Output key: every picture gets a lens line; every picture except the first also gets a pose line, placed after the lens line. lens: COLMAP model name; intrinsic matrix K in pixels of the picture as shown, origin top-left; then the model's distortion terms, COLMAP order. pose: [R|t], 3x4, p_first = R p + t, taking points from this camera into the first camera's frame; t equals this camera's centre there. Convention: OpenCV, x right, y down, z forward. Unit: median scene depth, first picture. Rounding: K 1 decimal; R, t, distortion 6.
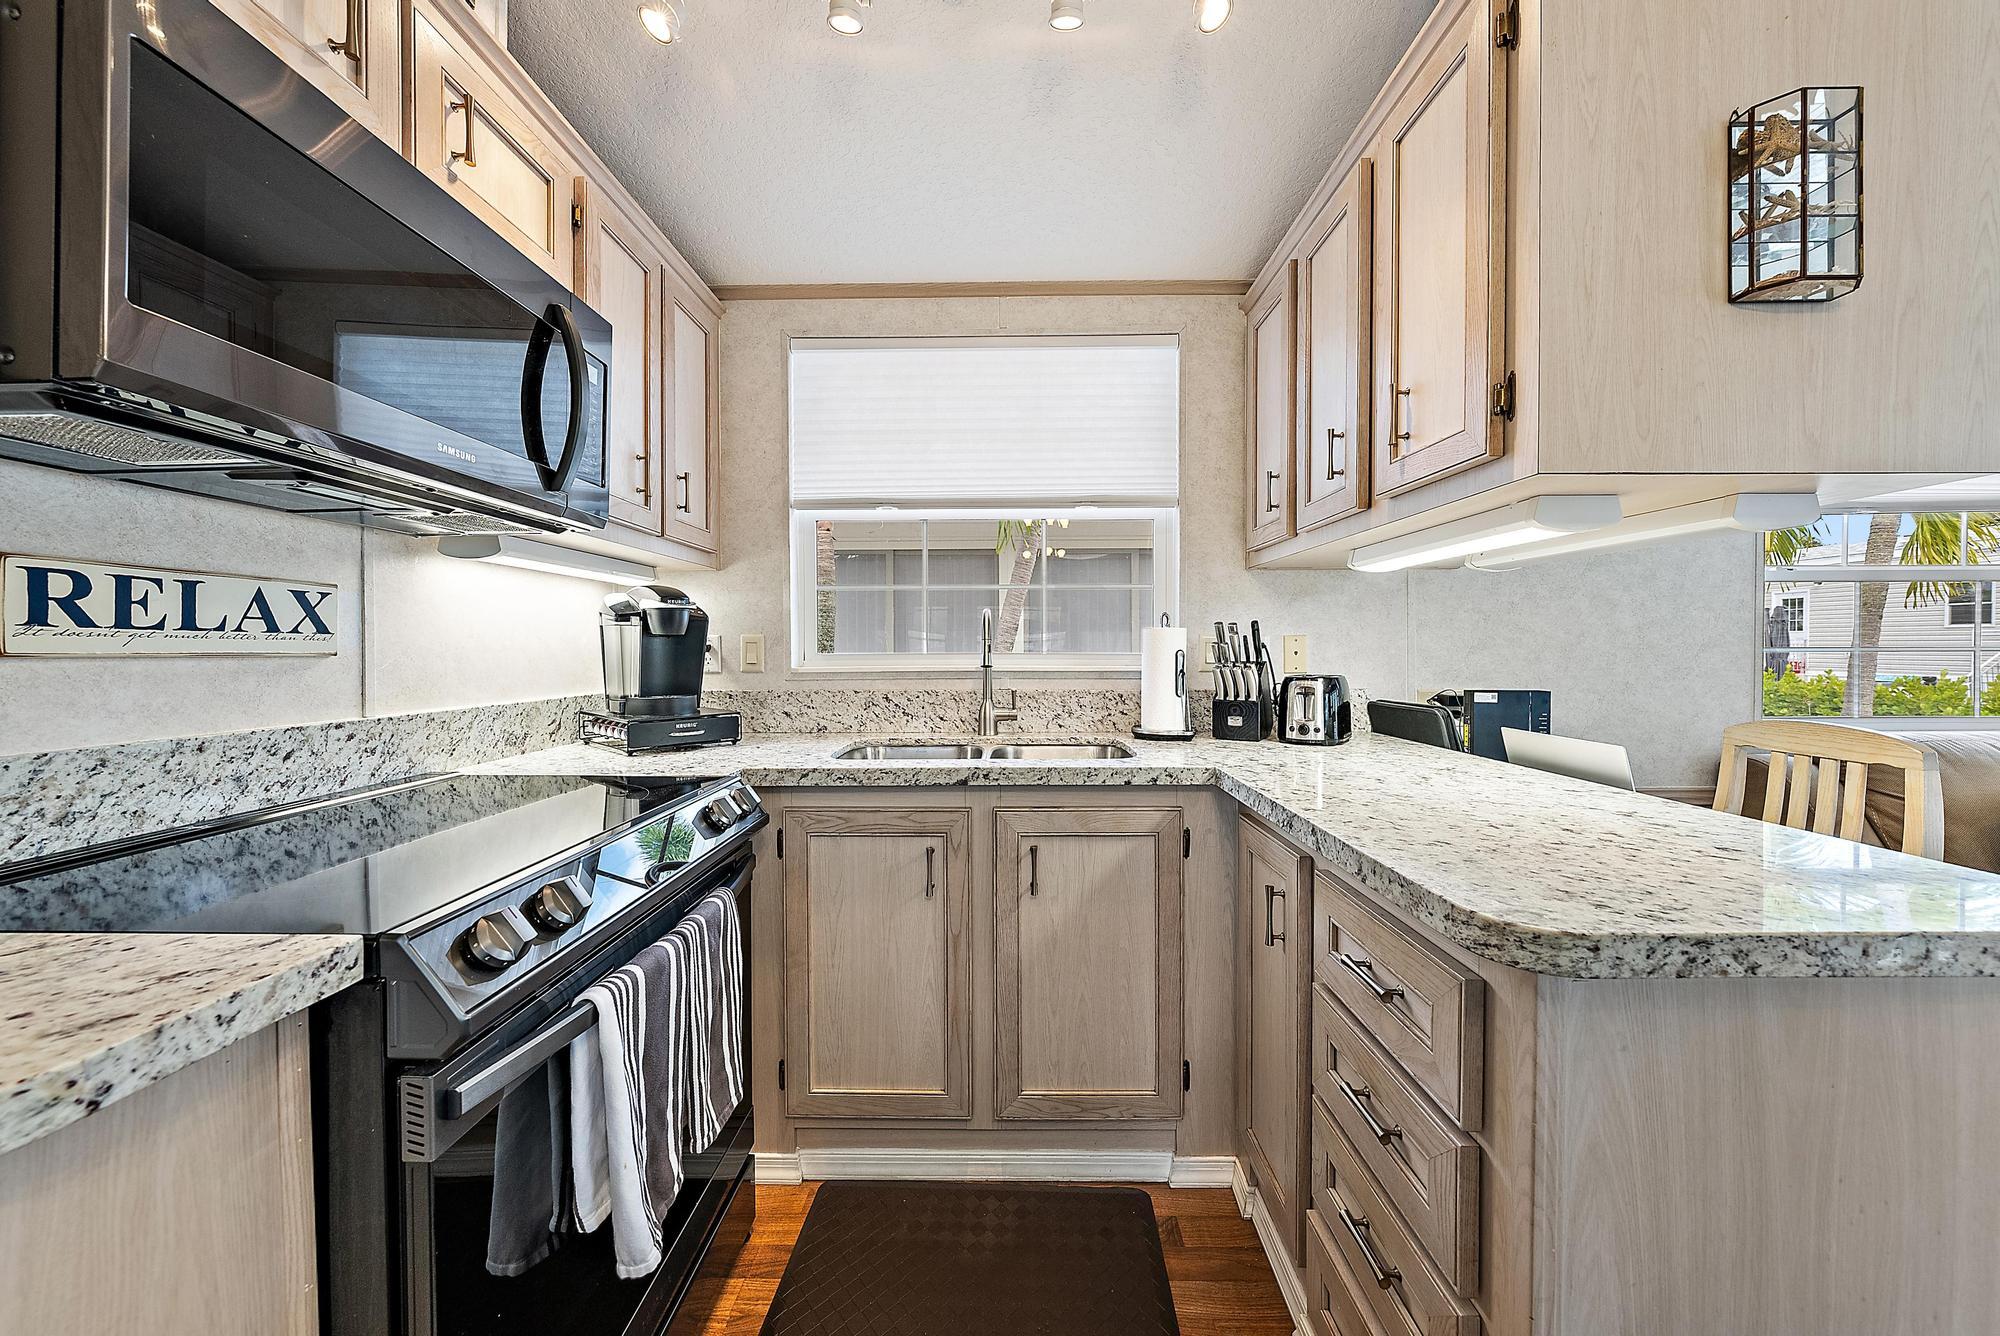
lens RADIAL K [[683.1, 0, 1014.5], [0, 683.1, 655.7], [0, 0, 1]] dist [-0.002393, -0.000521]
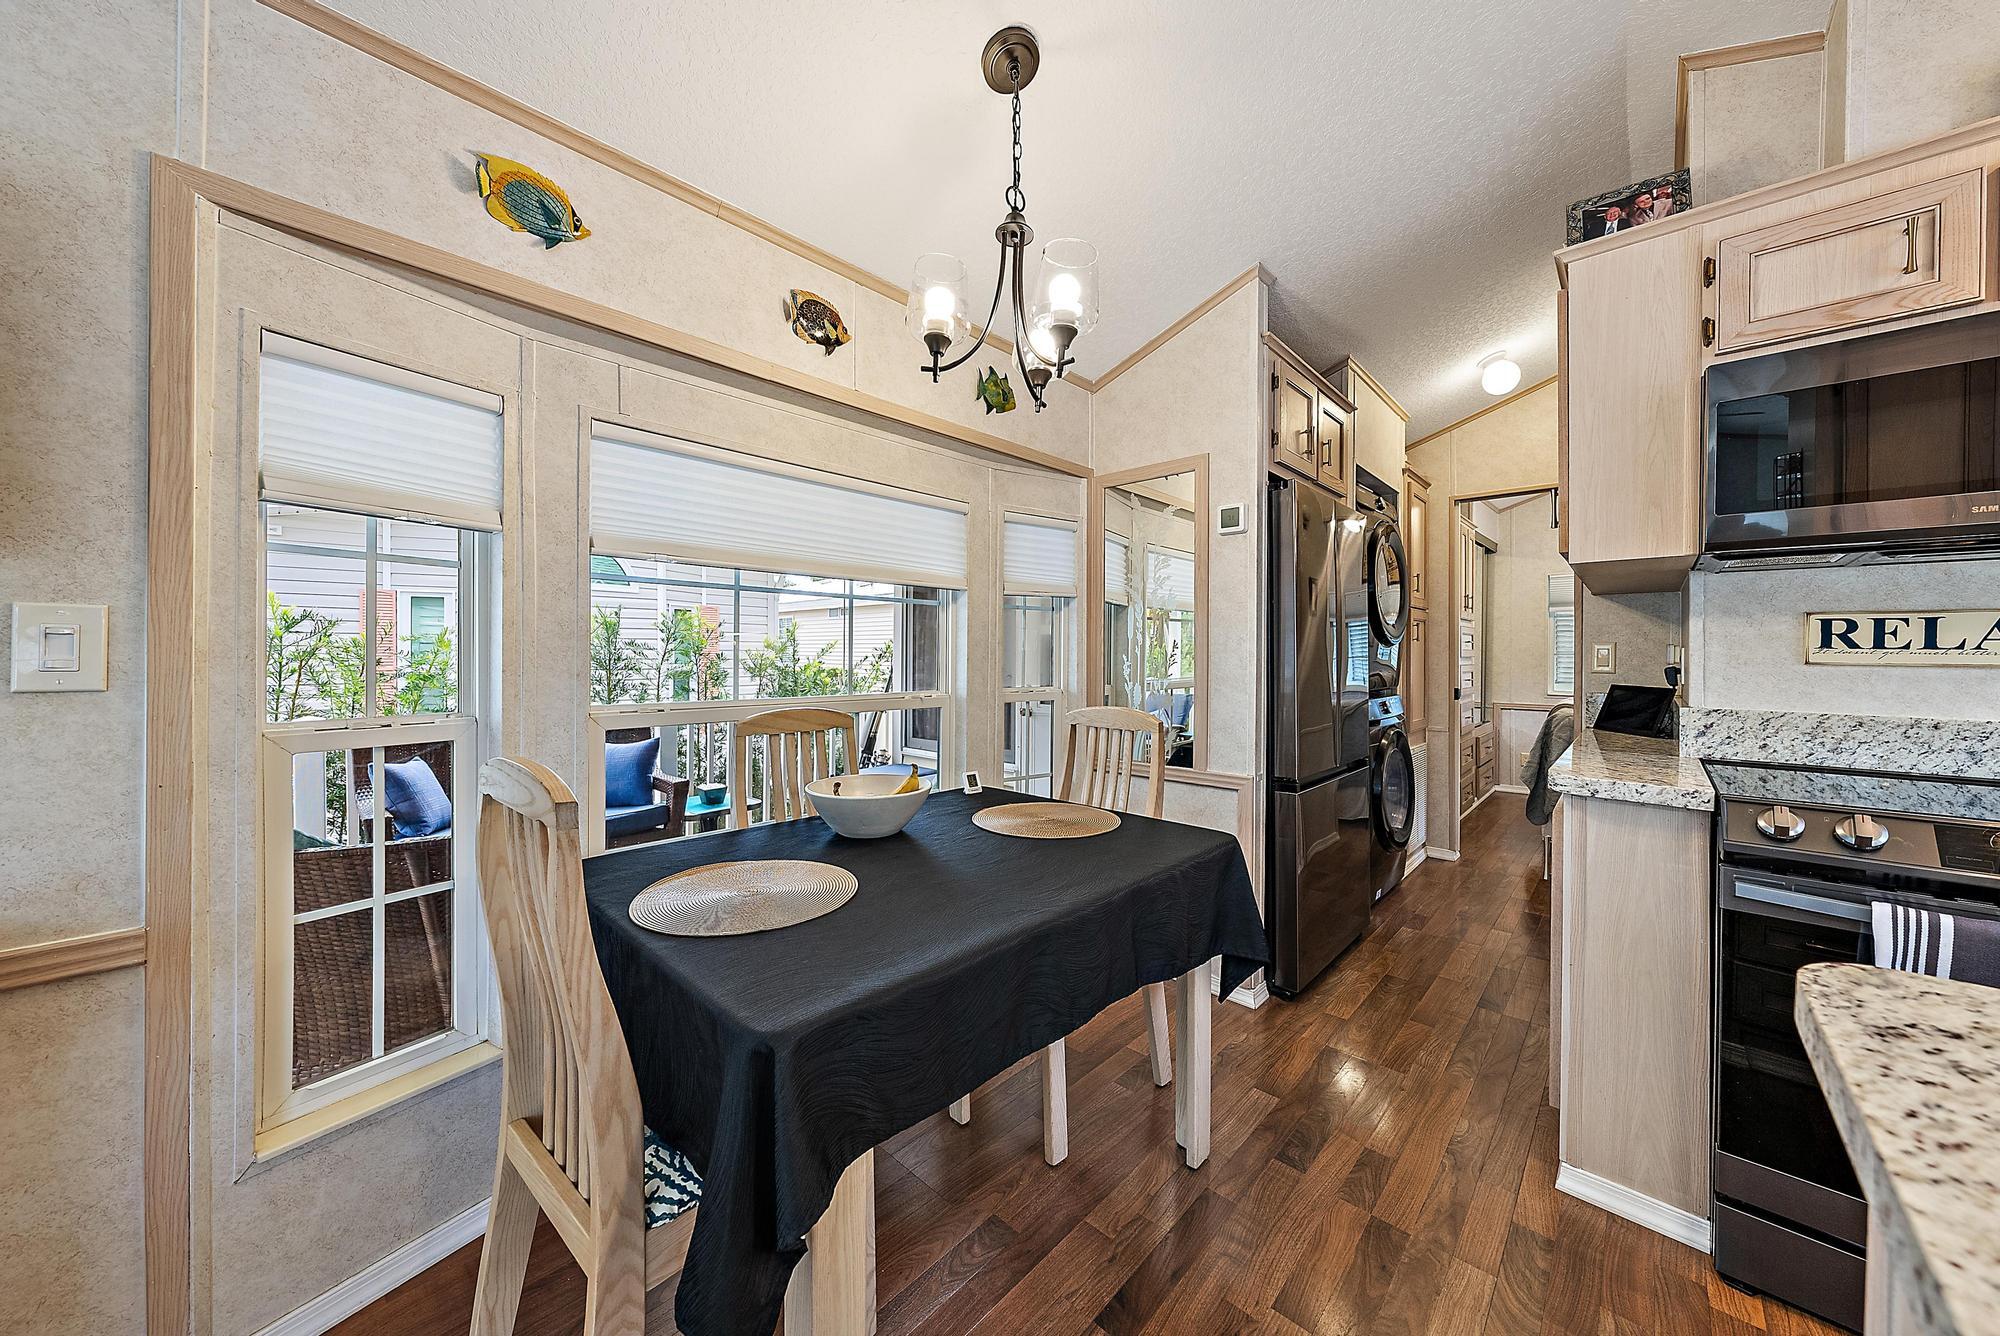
lens RADIAL K [[683.1, 0, 1010.4], [0, 683.1, 656.9], [0, 0, 1]] dist [-0.002393, -0.000521]
pose [[-0.675521, 0.000409, -0.737340, 1.437638], [-0.016493, 0.999741, 0.015665, -0.010221], [0.737156, 0.022743, -0.675340, 0.531801]]
